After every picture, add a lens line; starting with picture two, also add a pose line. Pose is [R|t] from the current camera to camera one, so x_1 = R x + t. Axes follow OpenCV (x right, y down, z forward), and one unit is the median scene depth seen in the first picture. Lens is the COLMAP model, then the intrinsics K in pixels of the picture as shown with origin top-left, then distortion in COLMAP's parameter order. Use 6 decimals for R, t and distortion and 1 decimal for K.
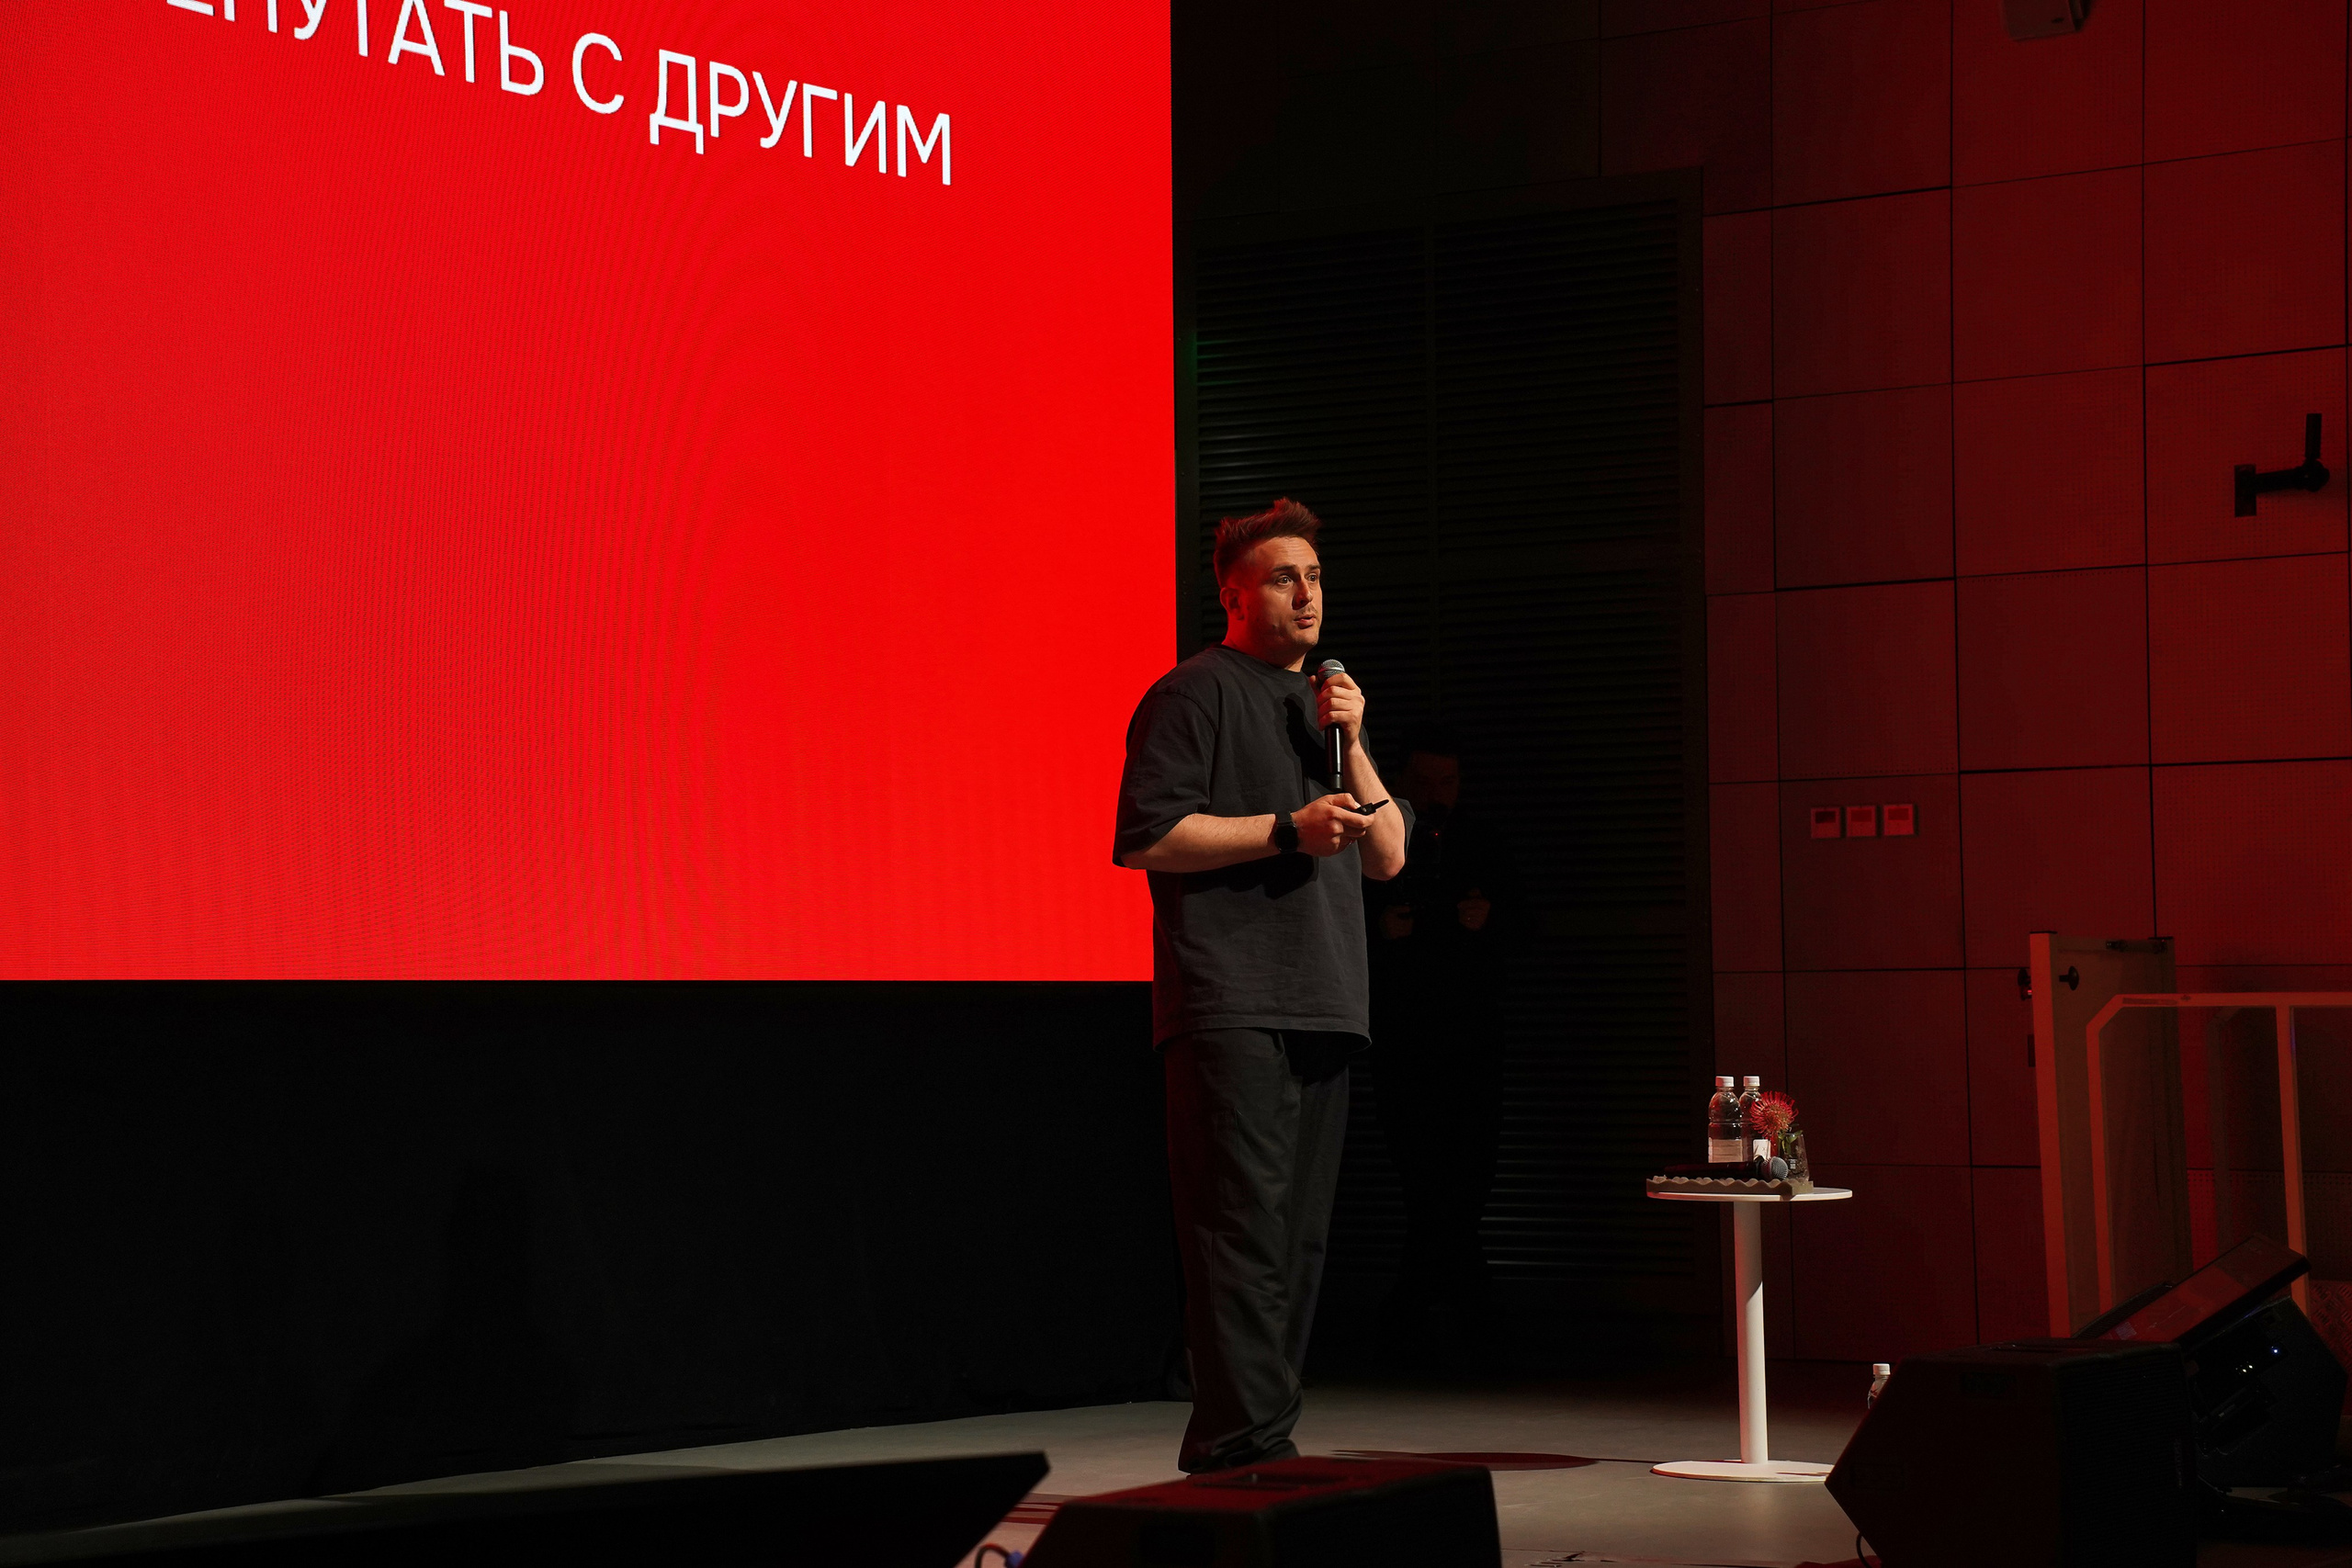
lens RADIAL K [[4788.3, 0, 1186.2], [0, 4788.3, 774.1], [0, 0, 1]] dist [0.605727, 0.000000]
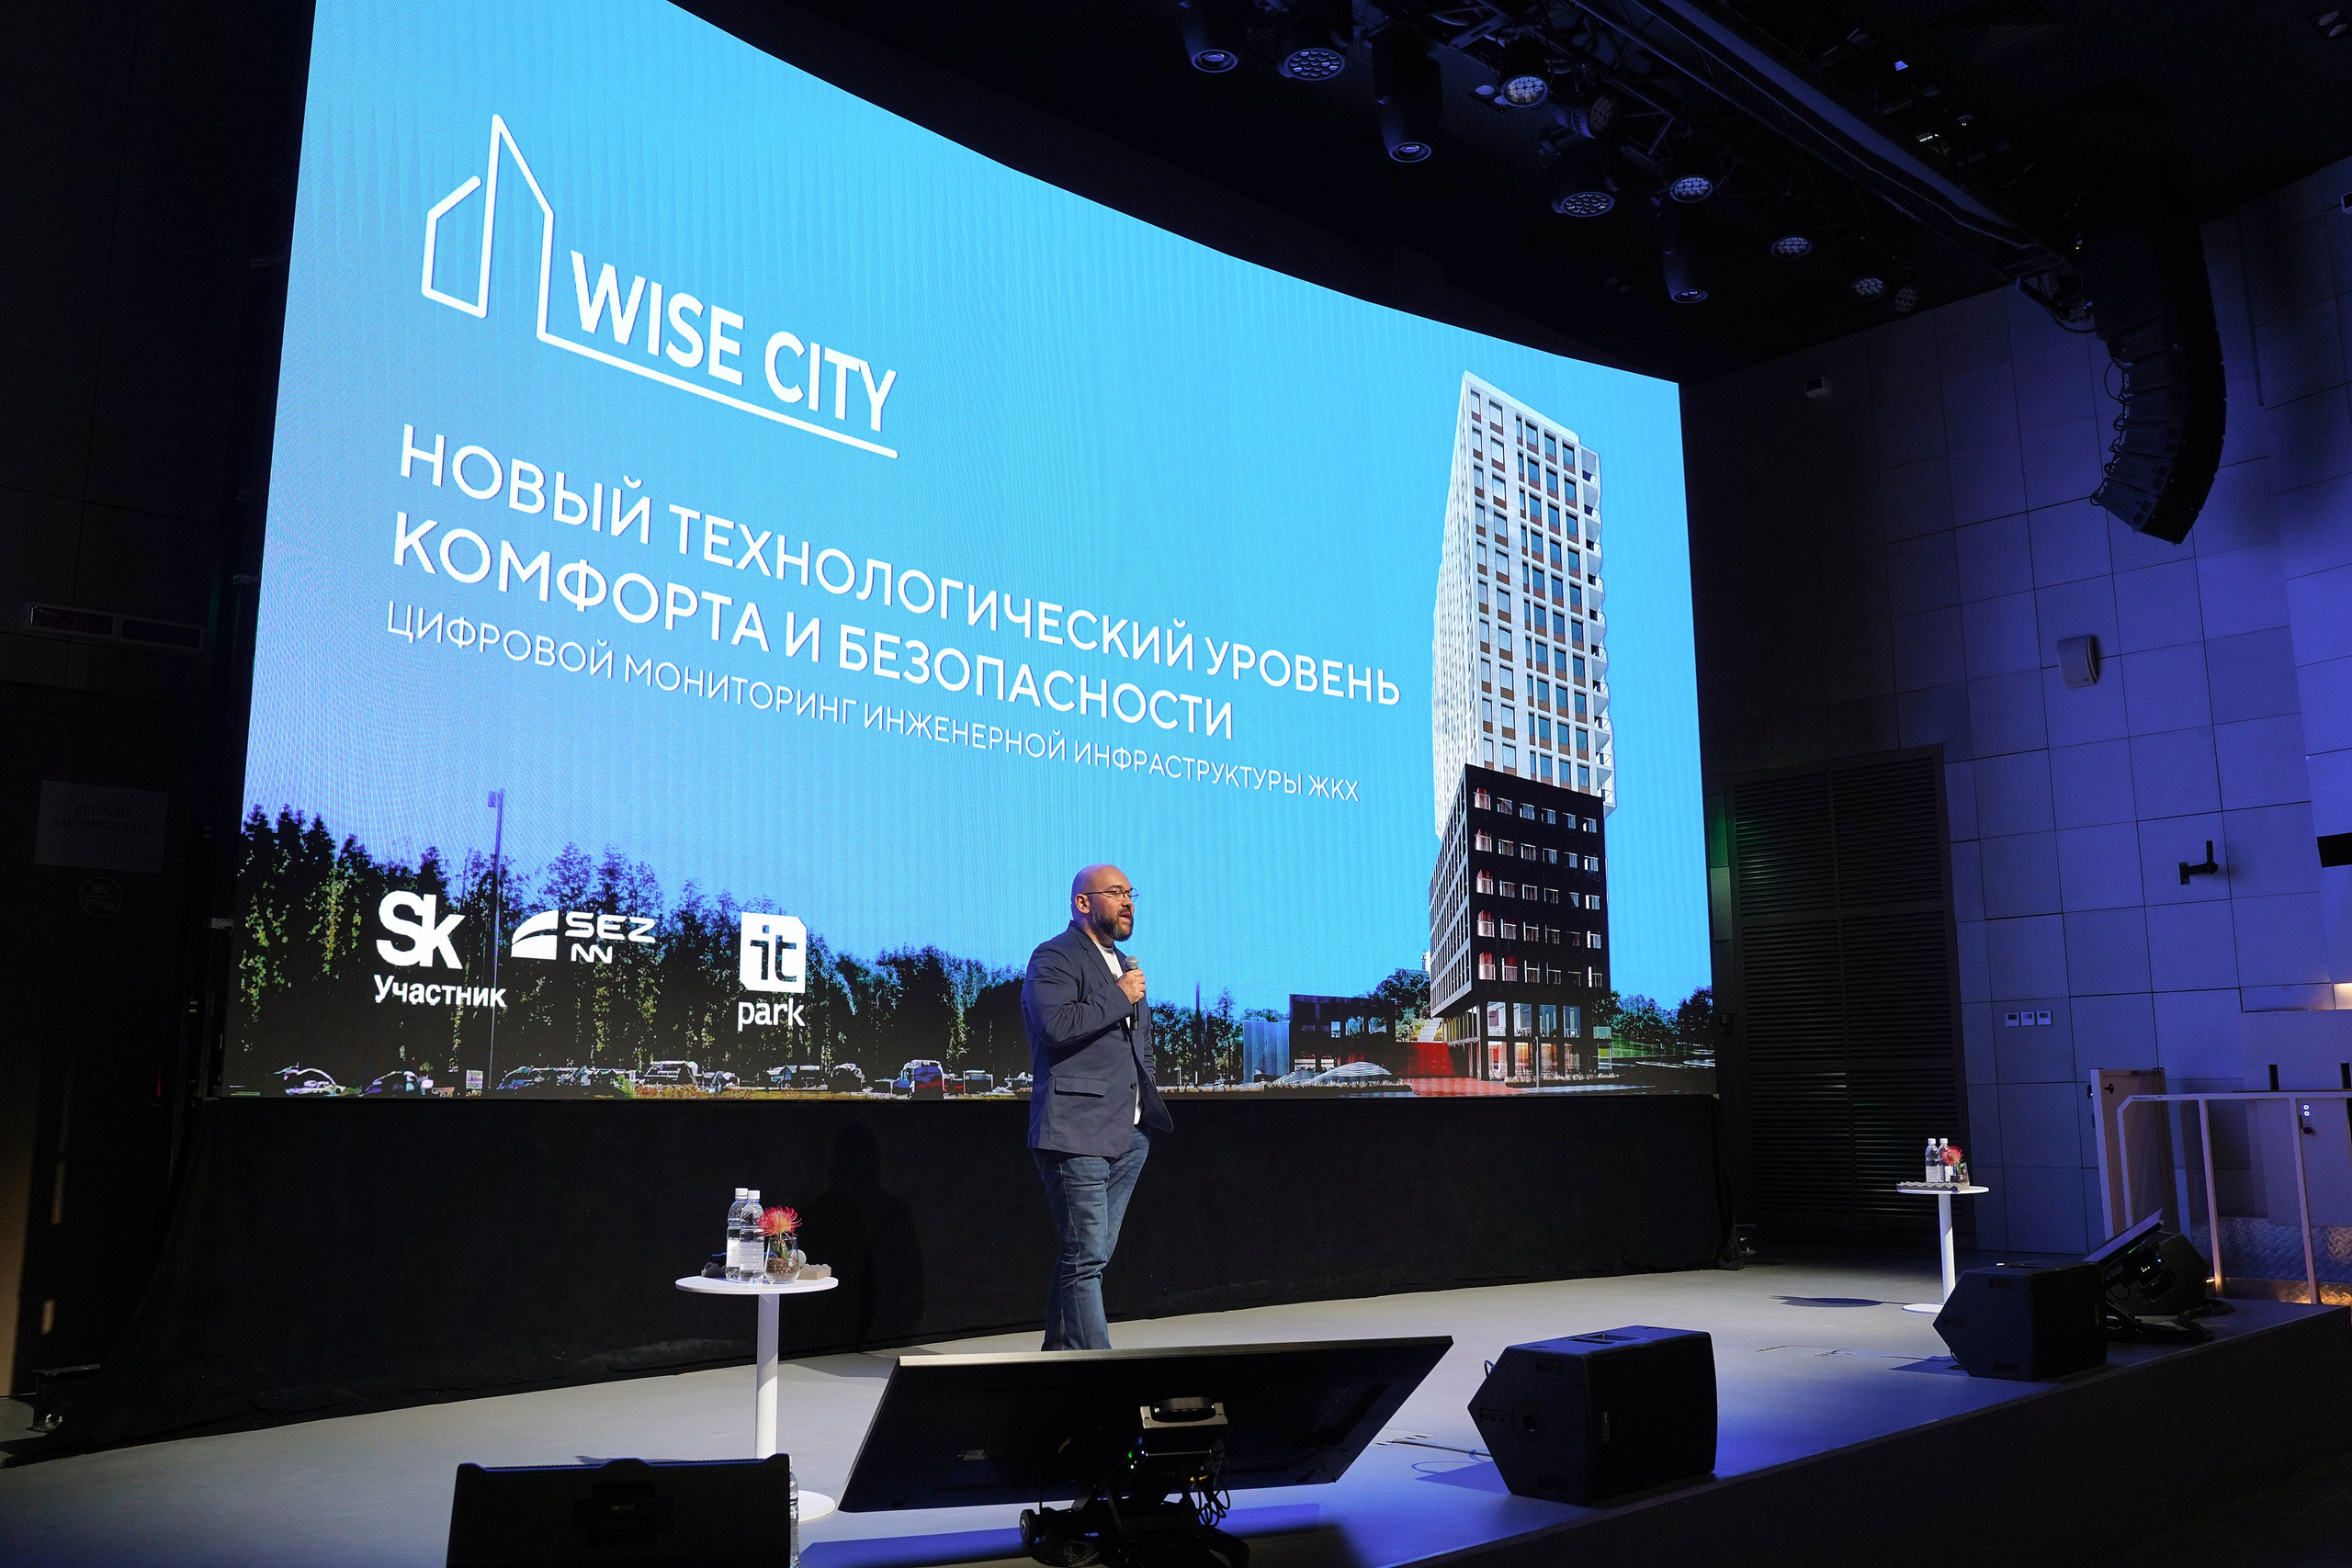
lens RADIAL K [[1890.0, 0, 1176.6], [0, 1890.0, 772.2], [0, 0, 1]] dist [-0.105925, 0.066186]
pose [[0.941569, -0.051888, -0.332799, 0.070445], [0.013927, 0.993215, -0.115452, -0.013684], [0.336532, 0.104071, 0.935904, 0.025167]]
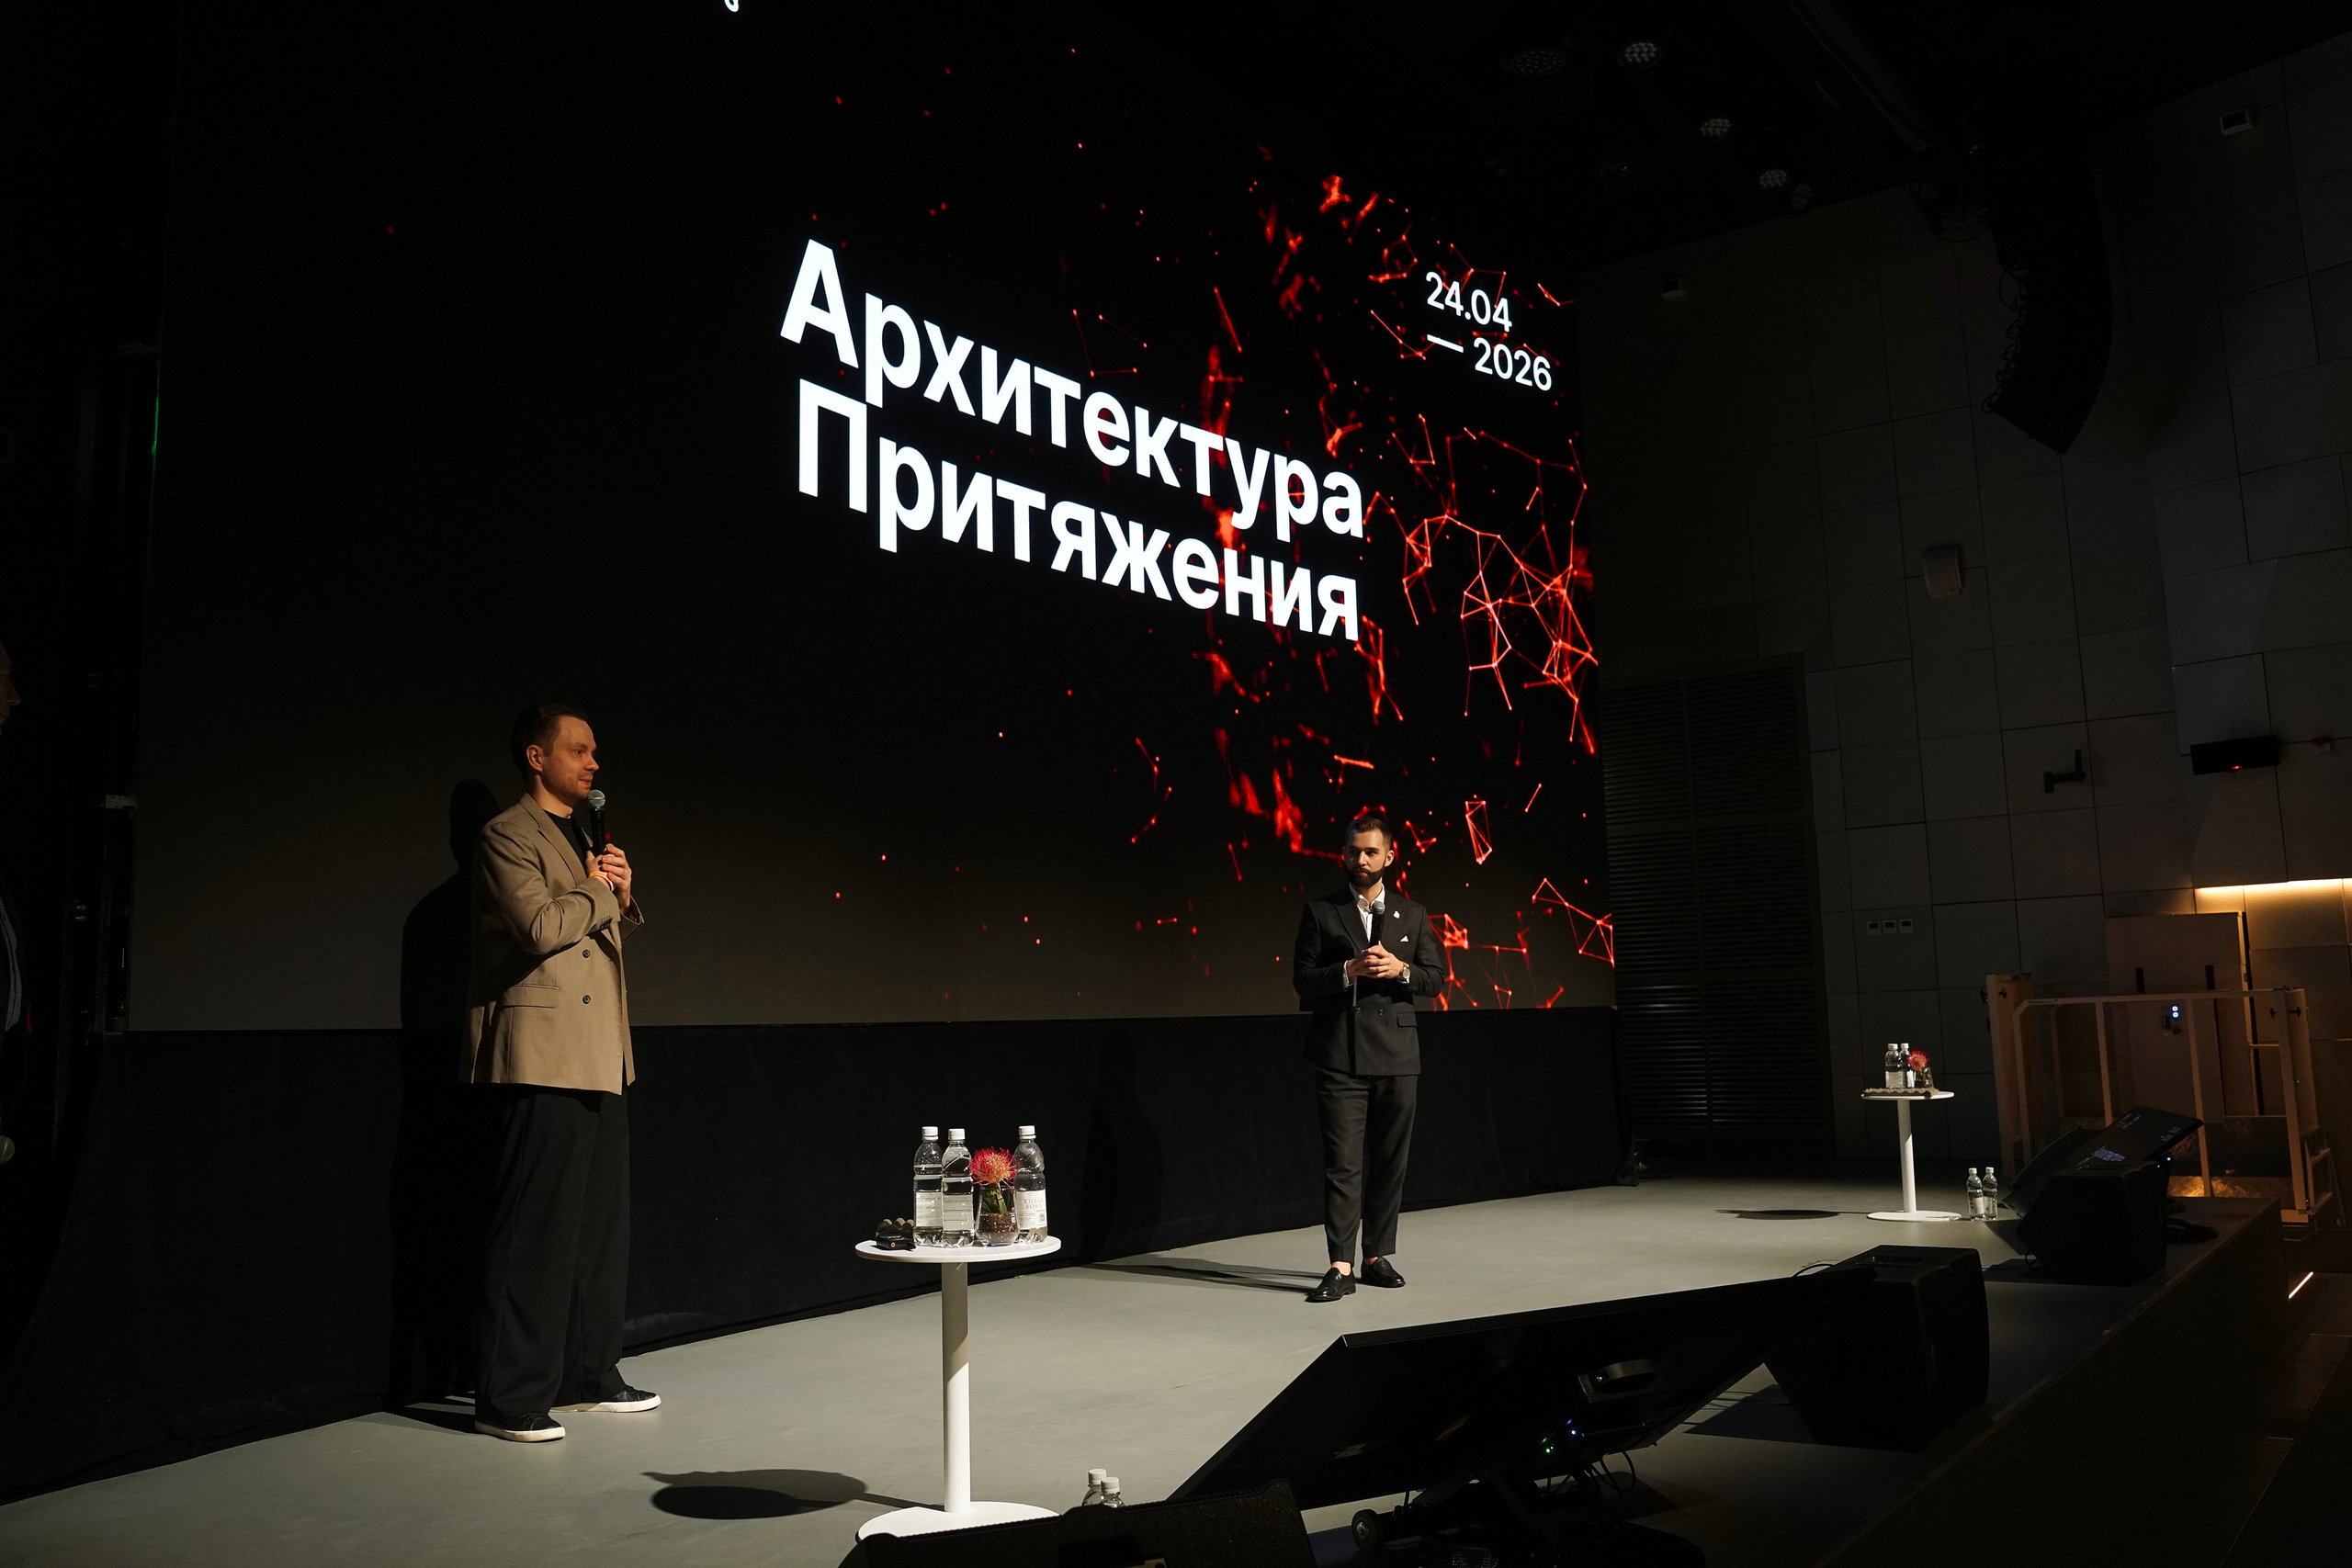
lens RADIAL K [[1890.0, 0, 1175.4], [0, 1890.0, 772.2], [0, 0, 1]] dist [-0.105925, 0.066186]
pose [[0.988597, -0.035072, -0.146443, -0.083107], [0.024149, 0.996837, -0.075717, -0.006291], [0.148635, 0.071317, 0.986317, 0.075134]]
